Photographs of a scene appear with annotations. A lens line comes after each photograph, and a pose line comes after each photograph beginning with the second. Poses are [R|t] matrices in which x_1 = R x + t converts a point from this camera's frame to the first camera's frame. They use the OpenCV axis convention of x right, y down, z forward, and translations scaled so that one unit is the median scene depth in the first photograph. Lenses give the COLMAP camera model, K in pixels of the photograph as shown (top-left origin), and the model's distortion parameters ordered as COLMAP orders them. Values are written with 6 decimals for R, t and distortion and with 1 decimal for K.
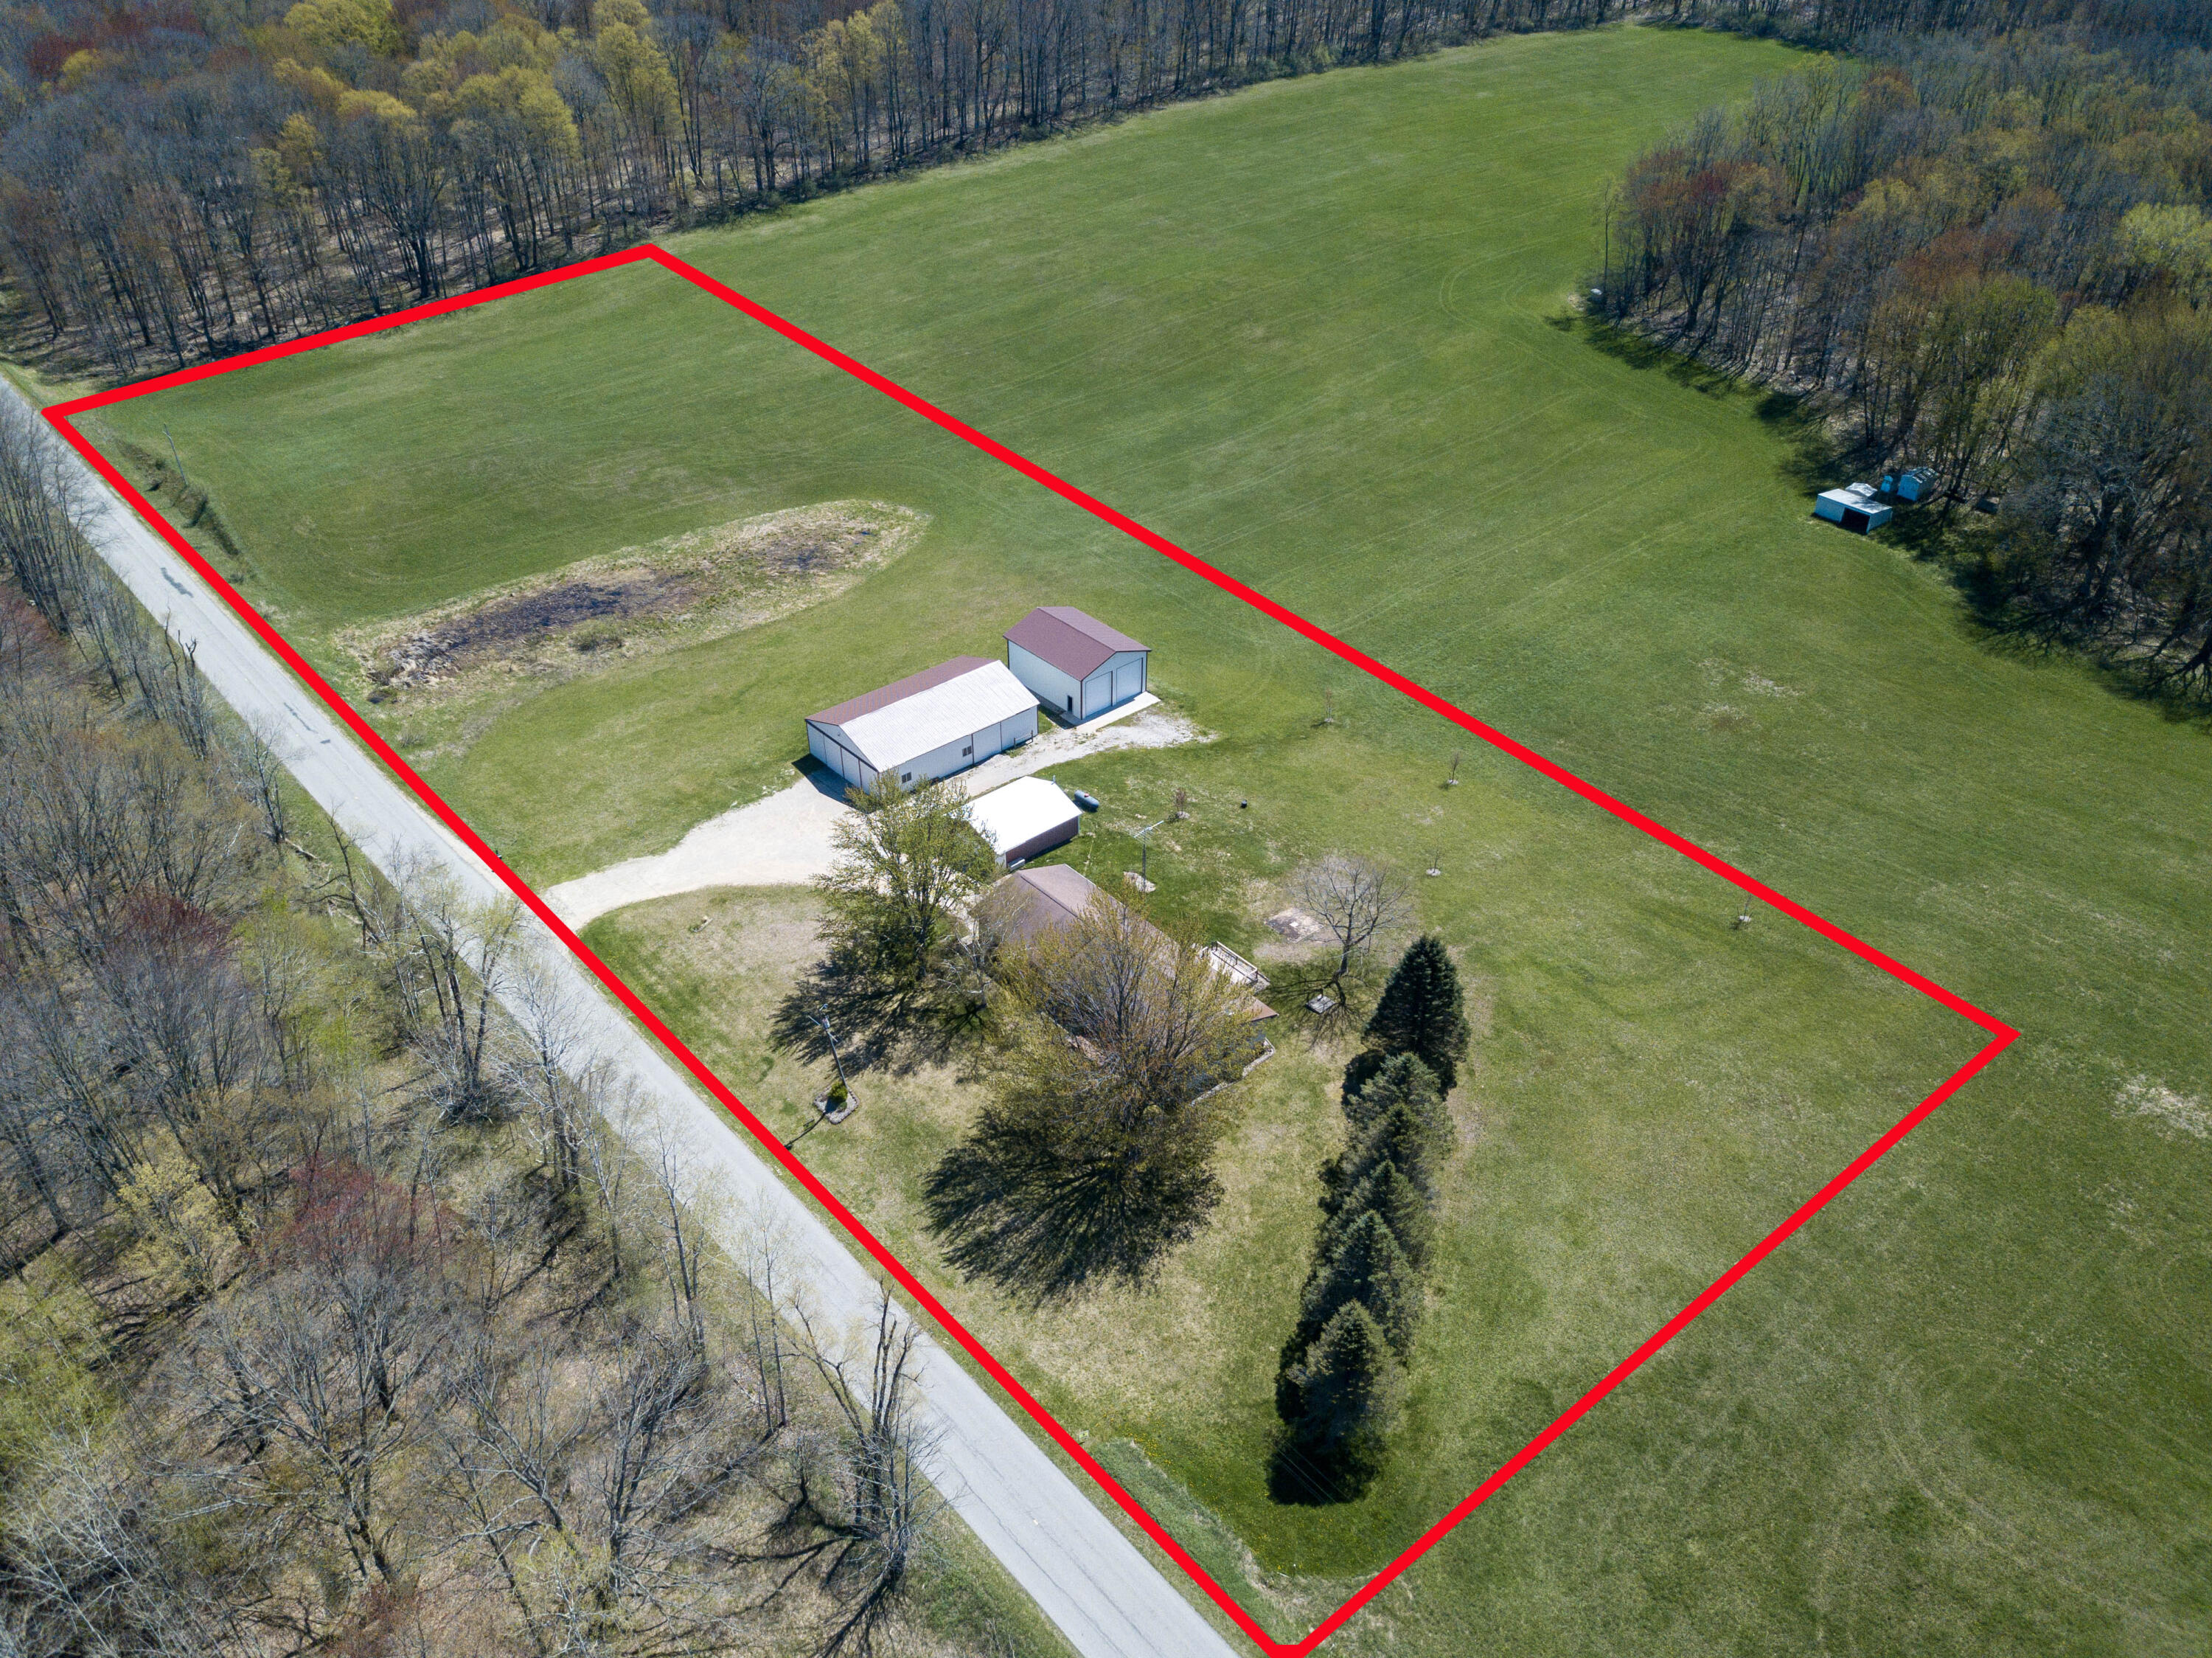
lens RADIAL K [[1699.5, 0, 1094.0], [0, 1699.5, 833.8], [0, 0, 1]] dist [0.025356, -0.045334]
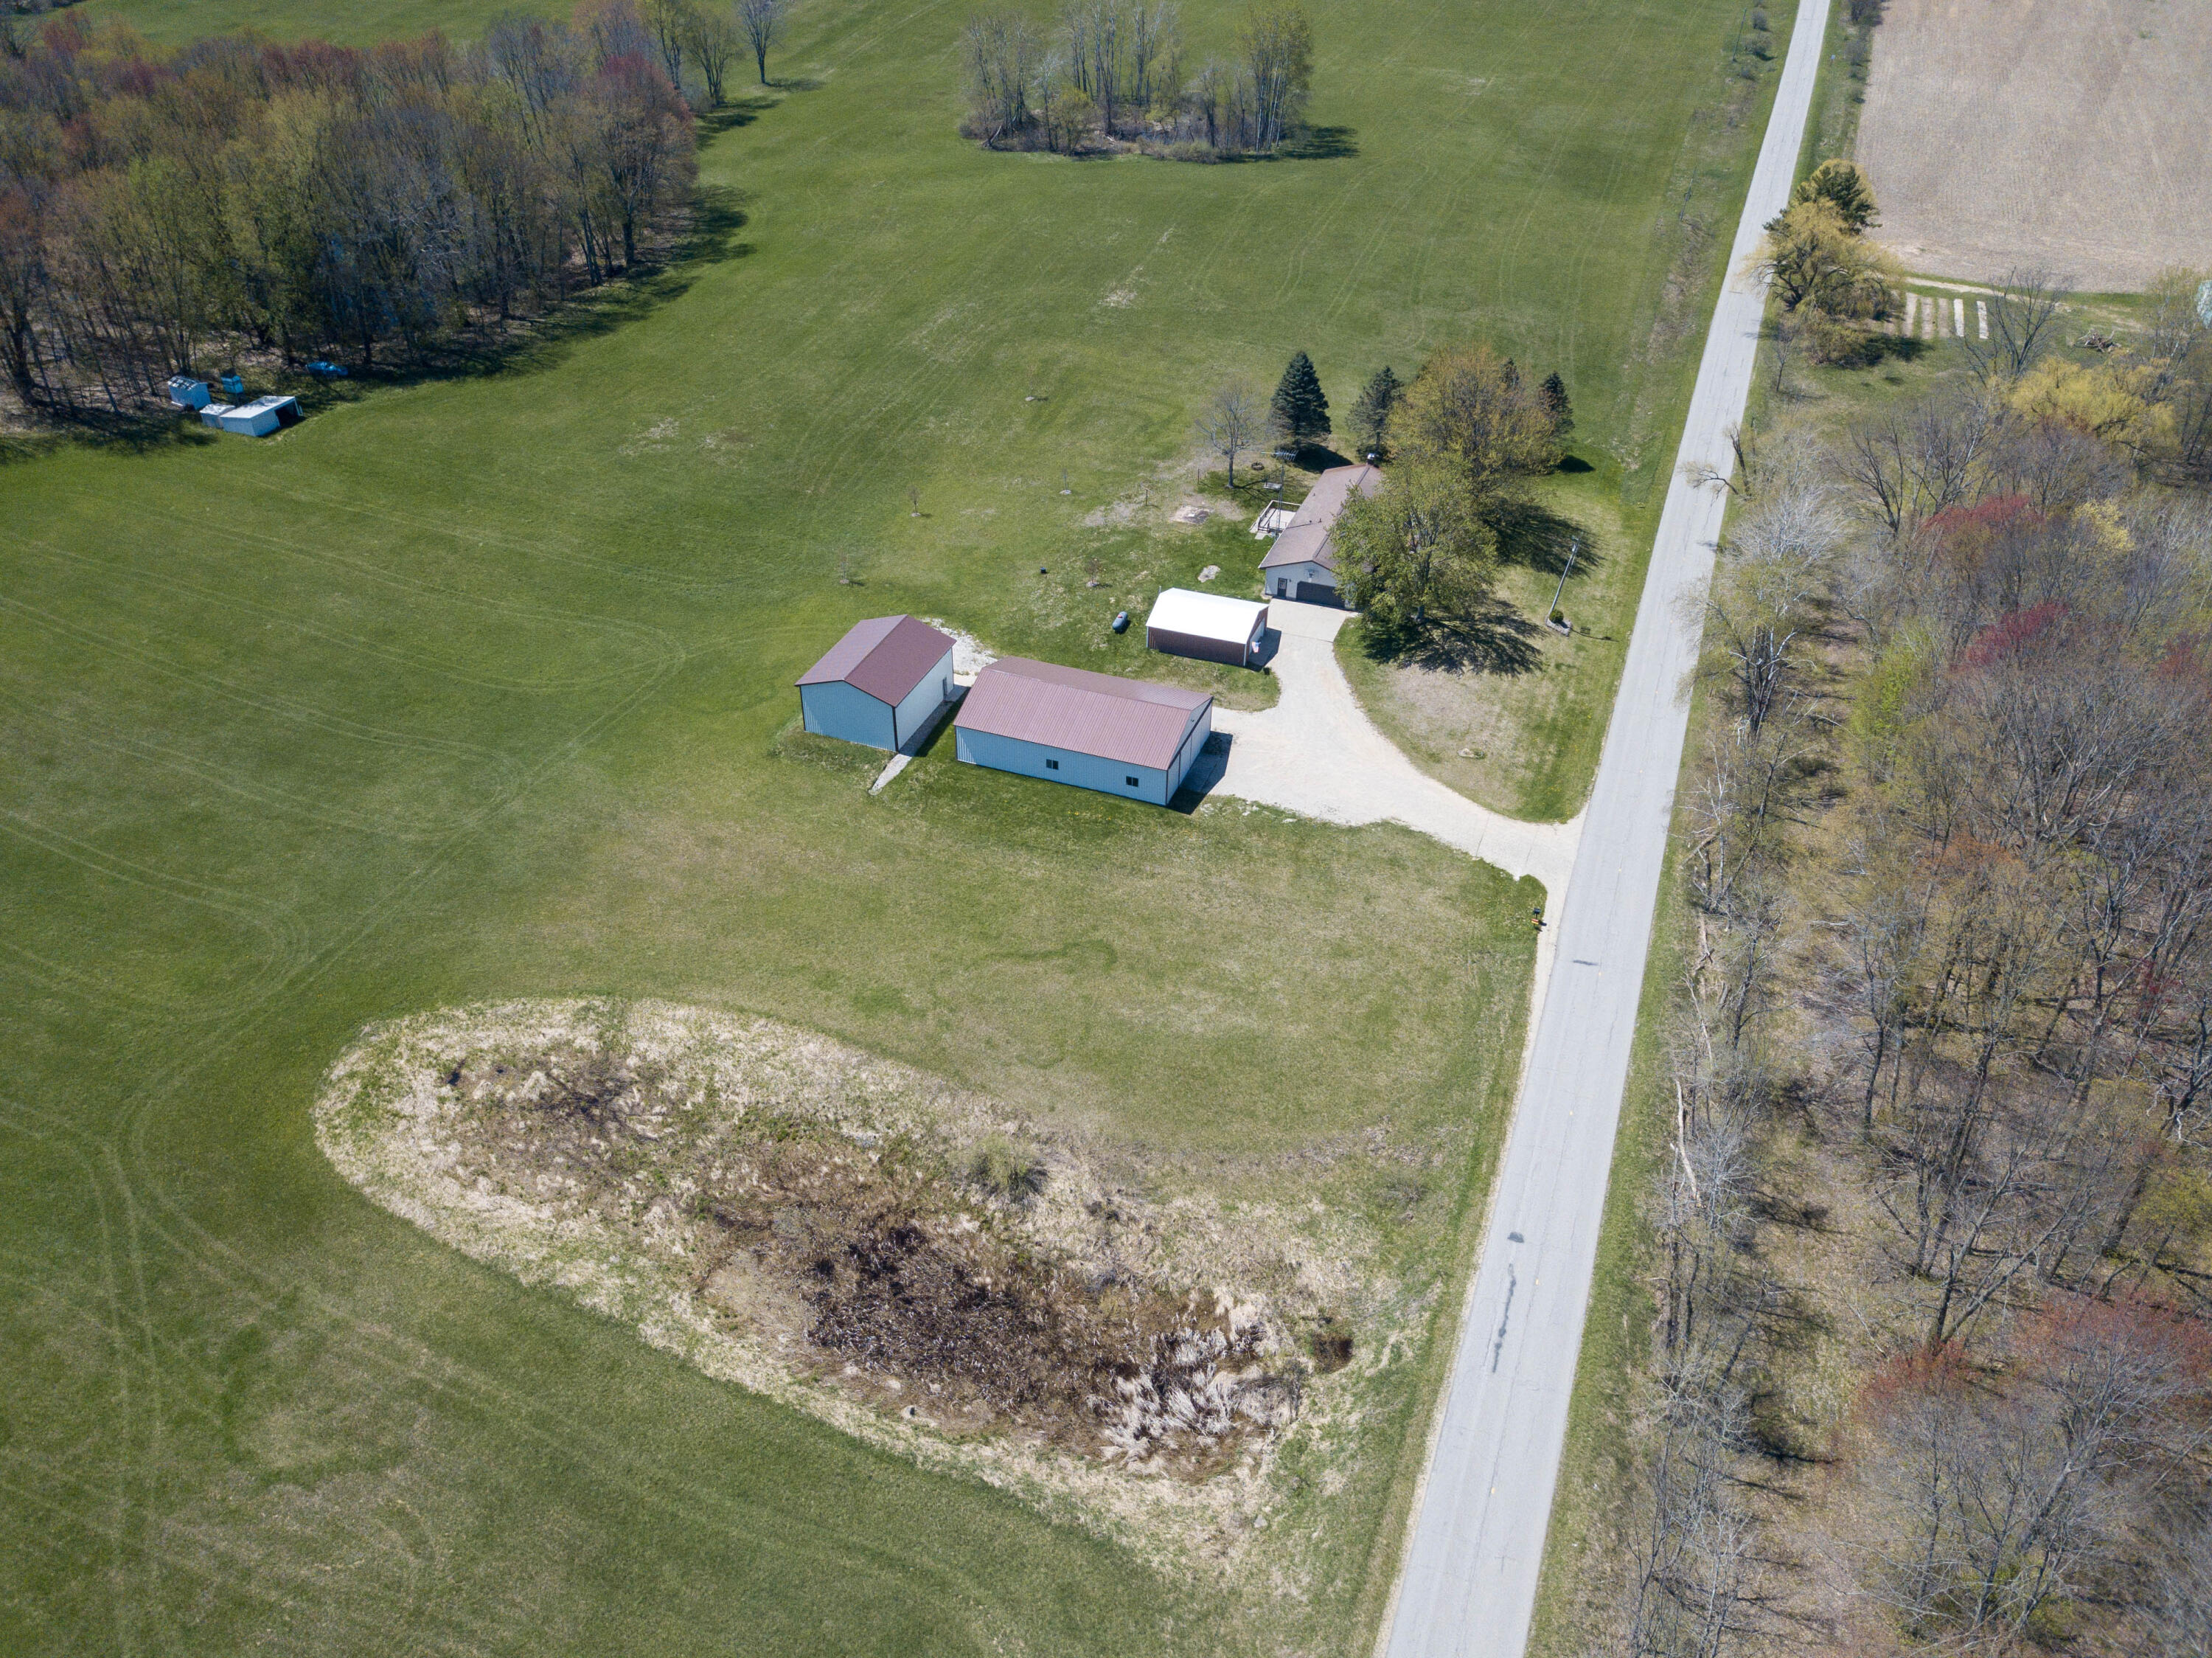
lens RADIAL K [[1688.4, 0, 1093.1], [0, 1688.4, 847.6], [0, 0, 1]] dist [0.024788, -0.025541]
pose [[-0.475434, -0.514848, 0.713368, -0.812842], [0.501347, 0.507764, 0.700590, -0.687648], [-0.722920, 0.690729, 0.016709, 1.104544]]
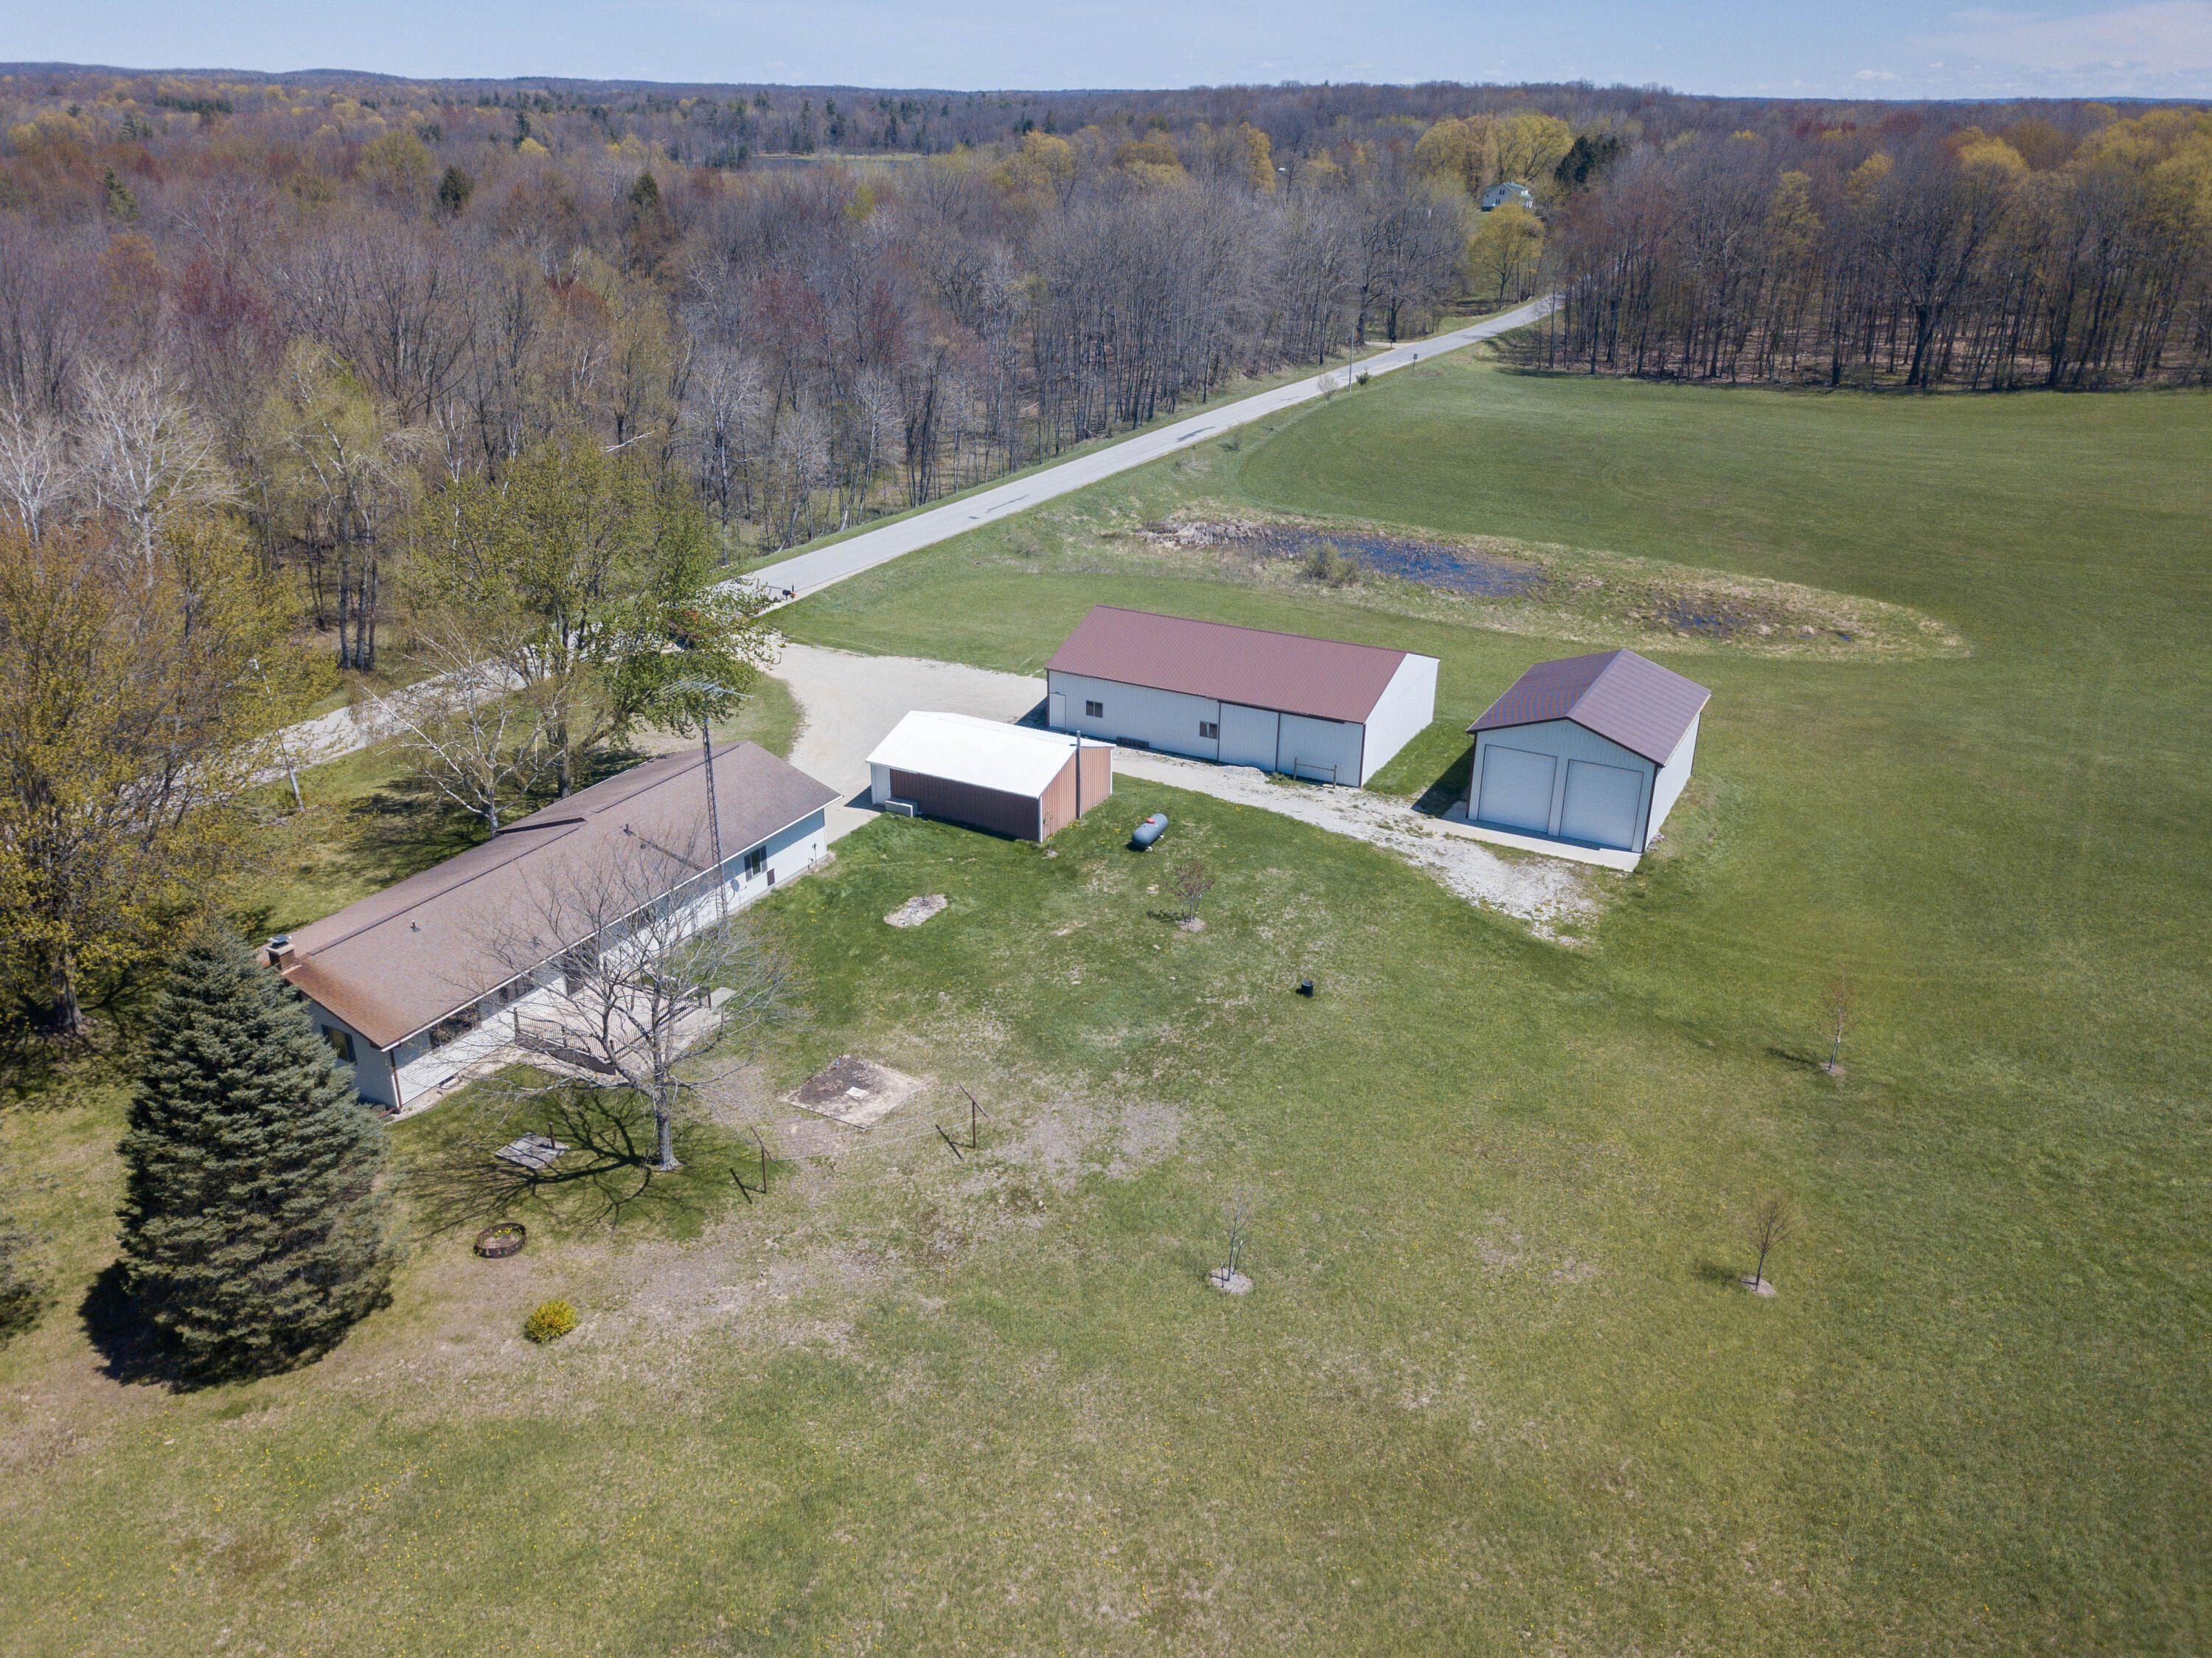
lens RADIAL K [[1688.4, 0, 1093.1], [0, 1688.4, 847.6], [0, 0, 1]] dist [0.024788, -0.025541]
pose [[0.355411, 0.386470, -0.851072, 0.432180], [-0.546290, 0.824709, 0.146366, -0.081907], [0.758453, 0.412912, 0.504235, 0.740439]]
